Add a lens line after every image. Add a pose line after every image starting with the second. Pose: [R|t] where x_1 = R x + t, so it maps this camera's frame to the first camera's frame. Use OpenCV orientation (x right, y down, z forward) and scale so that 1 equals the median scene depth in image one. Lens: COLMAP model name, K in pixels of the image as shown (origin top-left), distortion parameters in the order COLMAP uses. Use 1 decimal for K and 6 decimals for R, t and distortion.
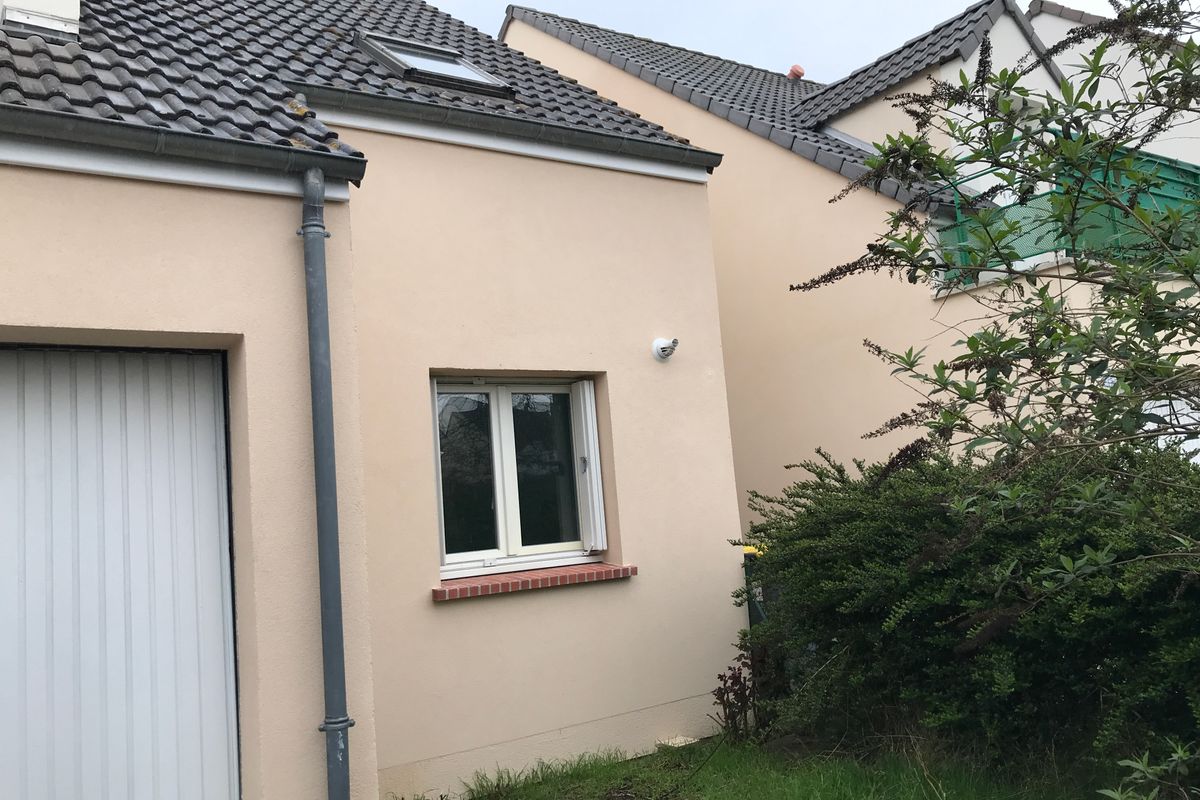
lens RADIAL K [[939.6, 0, 592.7], [0, 939.6, 394.9], [0, 0, 1]] dist [0.074760, -0.120335]
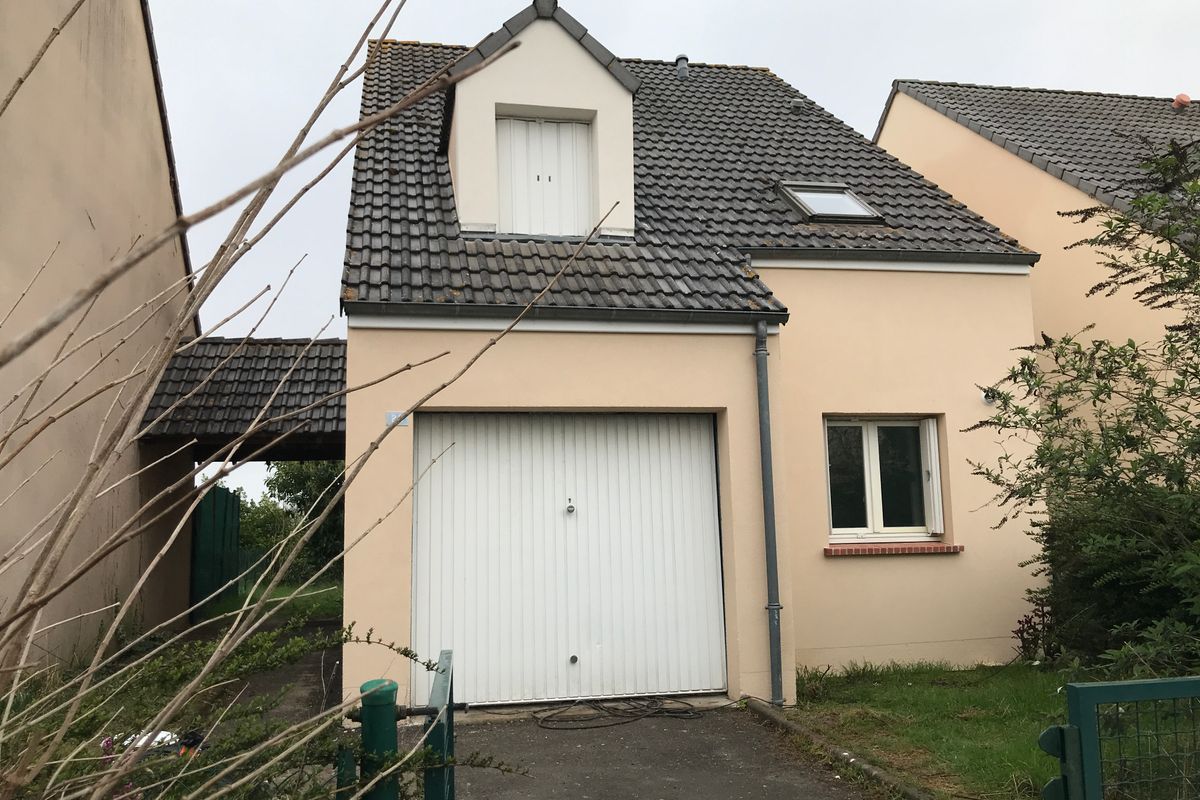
lens RADIAL K [[939.6, 0, 592.7], [0, 939.6, 394.9], [0, 0, 1]] dist [0.074760, -0.120335]
pose [[0.916484, 0.008313, -0.399984, 0.107540], [-0.001636, 0.999854, 0.017032, -0.081745], [0.400067, -0.014955, 0.916364, -0.611283]]
